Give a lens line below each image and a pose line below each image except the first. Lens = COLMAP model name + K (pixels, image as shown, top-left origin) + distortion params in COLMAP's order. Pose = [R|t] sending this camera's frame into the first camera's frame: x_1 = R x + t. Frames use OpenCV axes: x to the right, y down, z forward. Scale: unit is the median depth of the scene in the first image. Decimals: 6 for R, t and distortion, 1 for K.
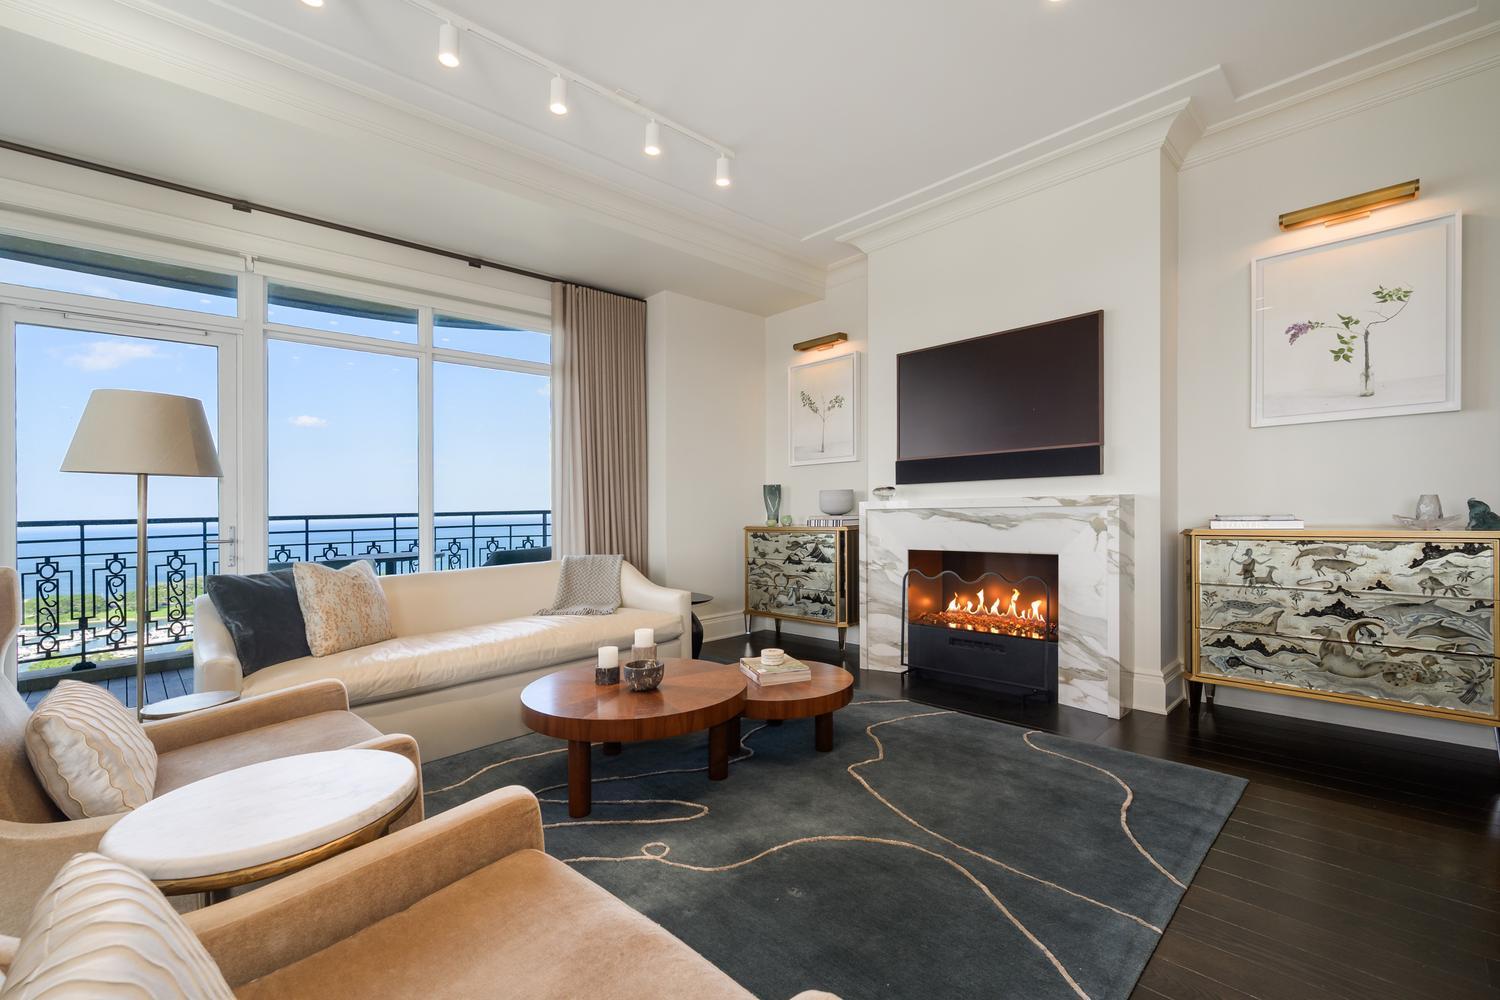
lens RADIAL K [[640.3, 0, 758.0], [0, 640.3, 531.2], [0, 0, 1]] dist [0.000407, -0.000077]
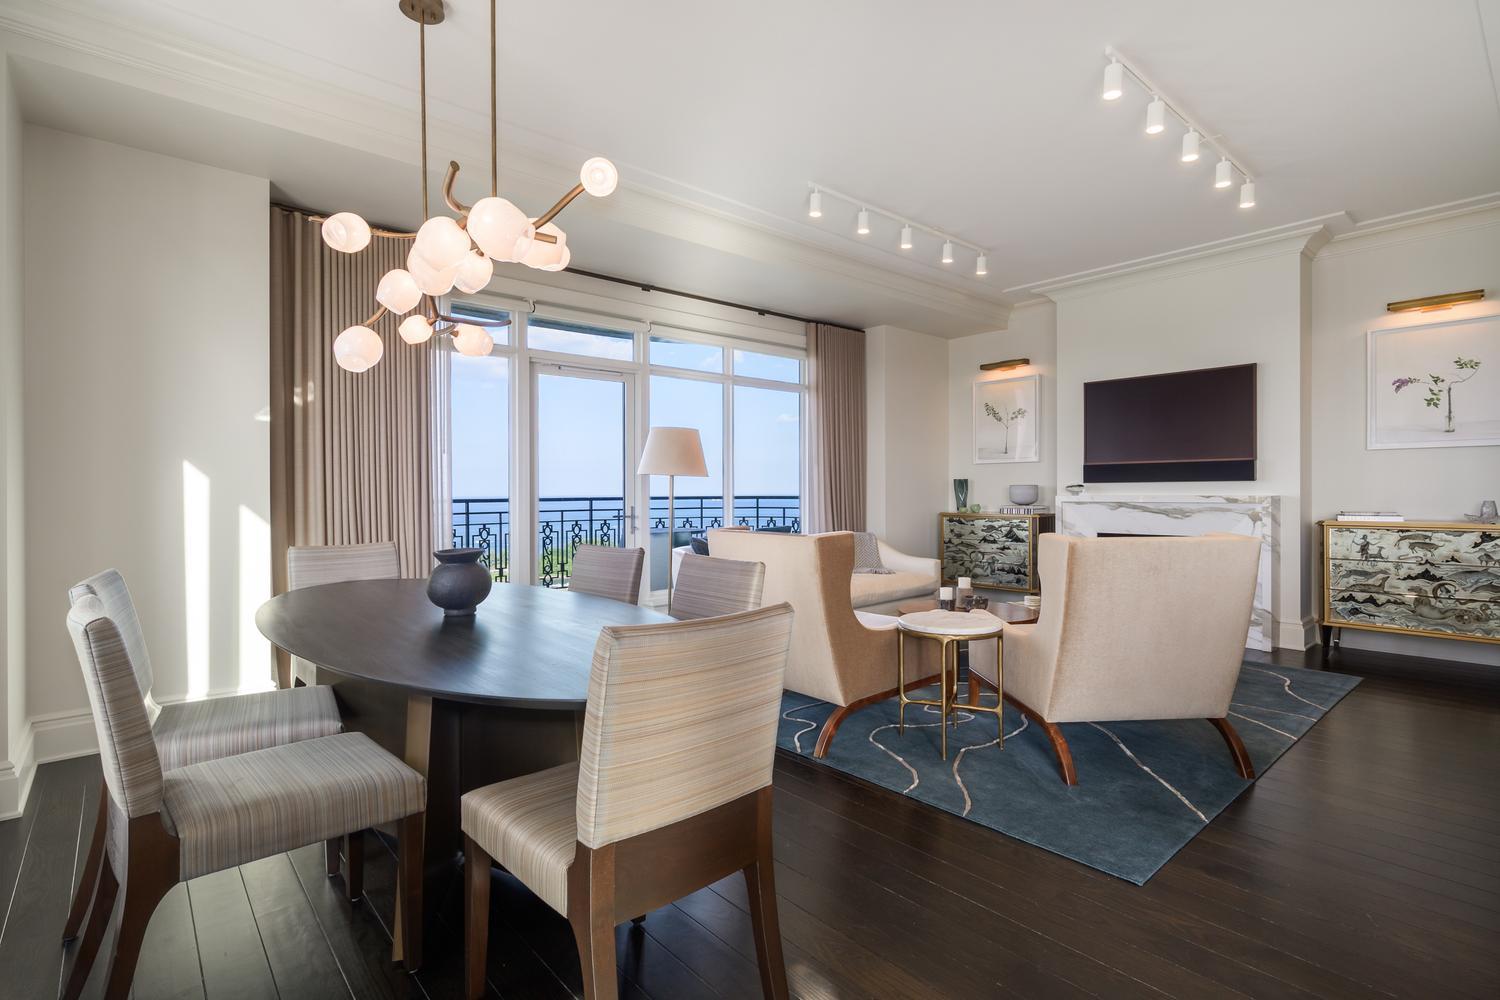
lens RADIAL K [[724.3, 0, 750.0], [0, 724.3, 500.0], [0, 0, 1]] dist [0.000061, 0.000196]
pose [[0.998240, 0.017529, -0.056648, -0.424291], [-0.018809, 0.999578, -0.022136, 0.008387], [0.056236, 0.023162, 0.998149, -0.571653]]
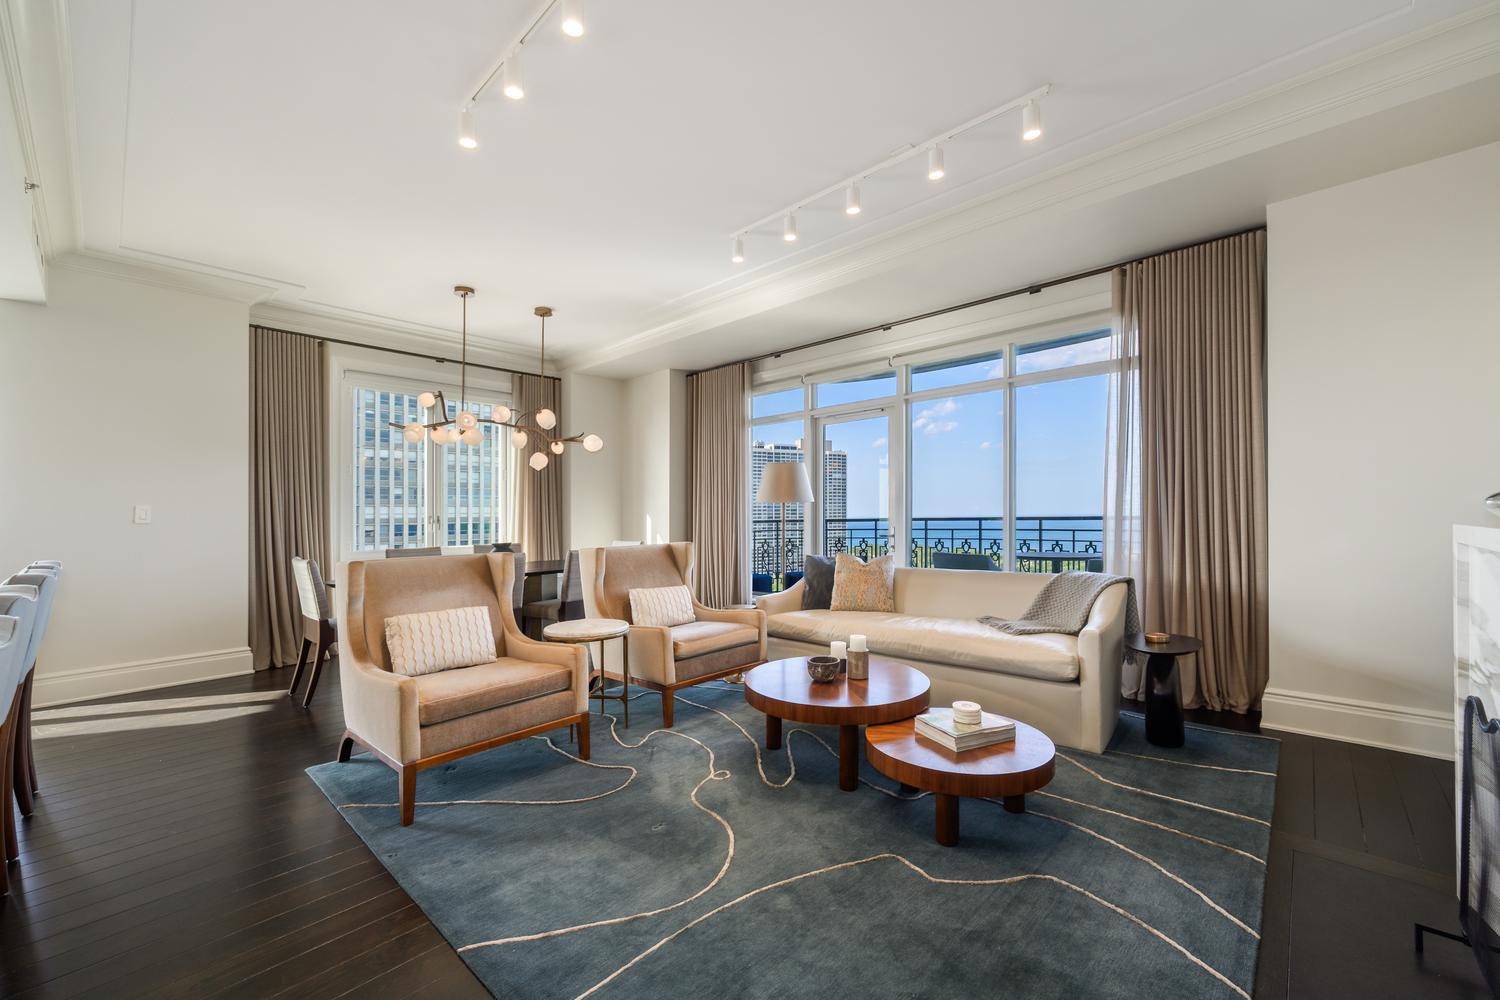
lens RADIAL K [[595.6, 0, 749.9], [0, 595.6, 517.4], [0, 0, 1]] dist [-0.001140, 0.000083]
pose [[0.047449, 0.023229, -0.998604, 0.635291], [-0.025418, 0.999434, 0.022040, -0.051196], [0.998550, 0.024336, 0.048013, 0.560556]]
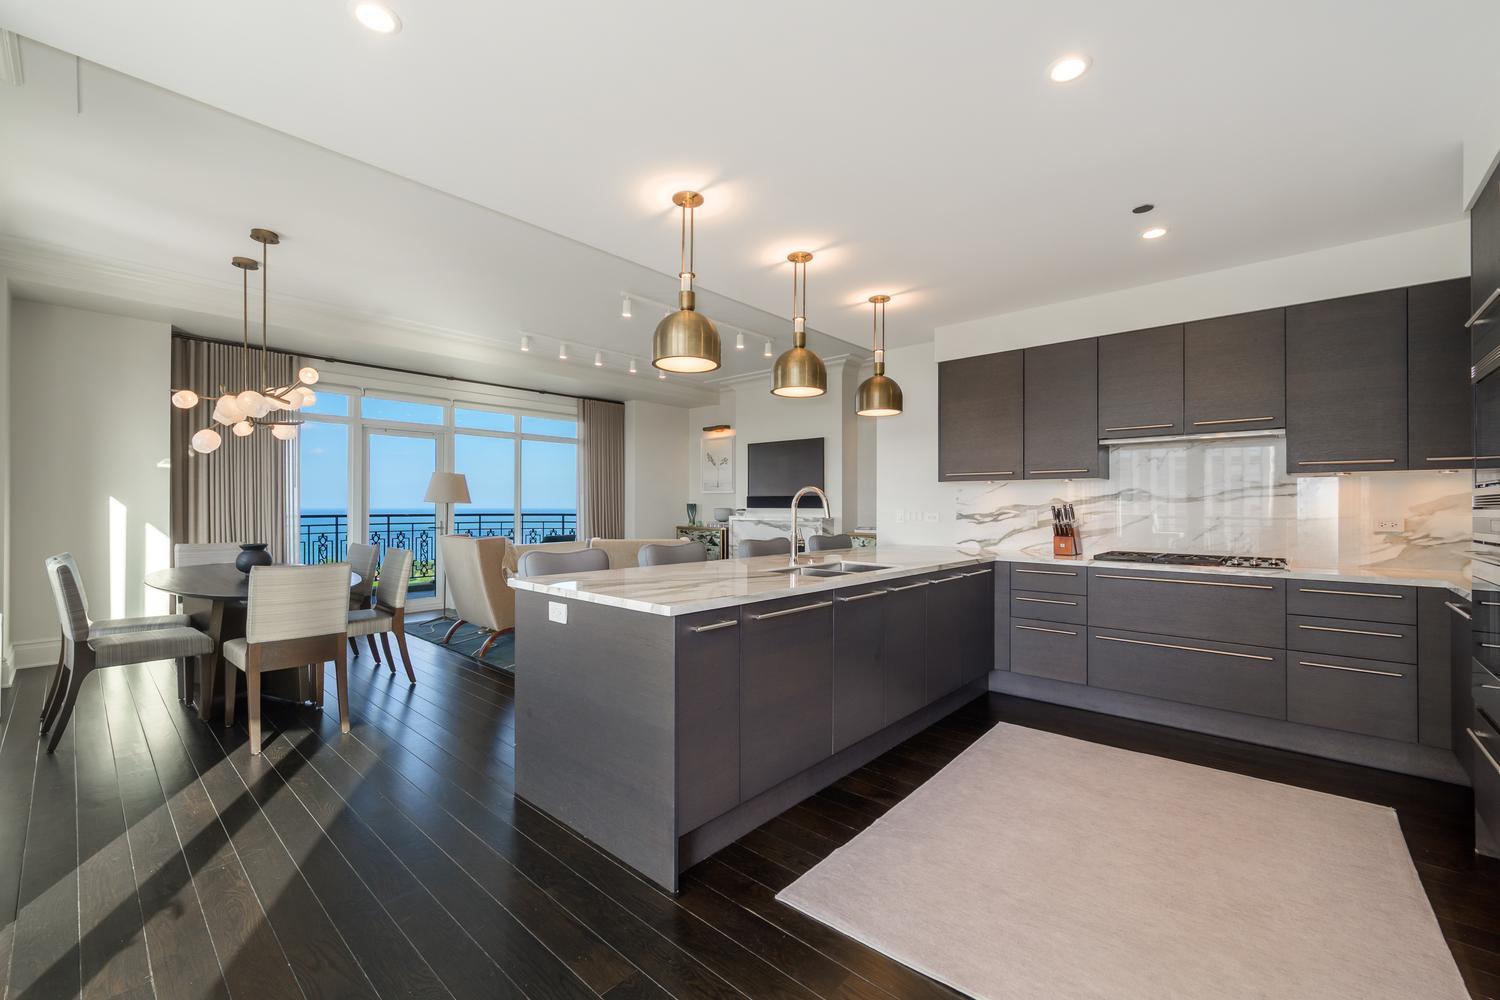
lens RADIAL K [[647.7, 0, 758.9], [0, 647.7, 504.4], [0, 0, 1]] dist [-0.003038, -0.000266]
pose [[0.998260, 0.025989, 0.052926, 0.159720], [-0.023948, 0.998959, -0.038836, -0.004559], [-0.053880, 0.037501, 0.997843, -1.191785]]
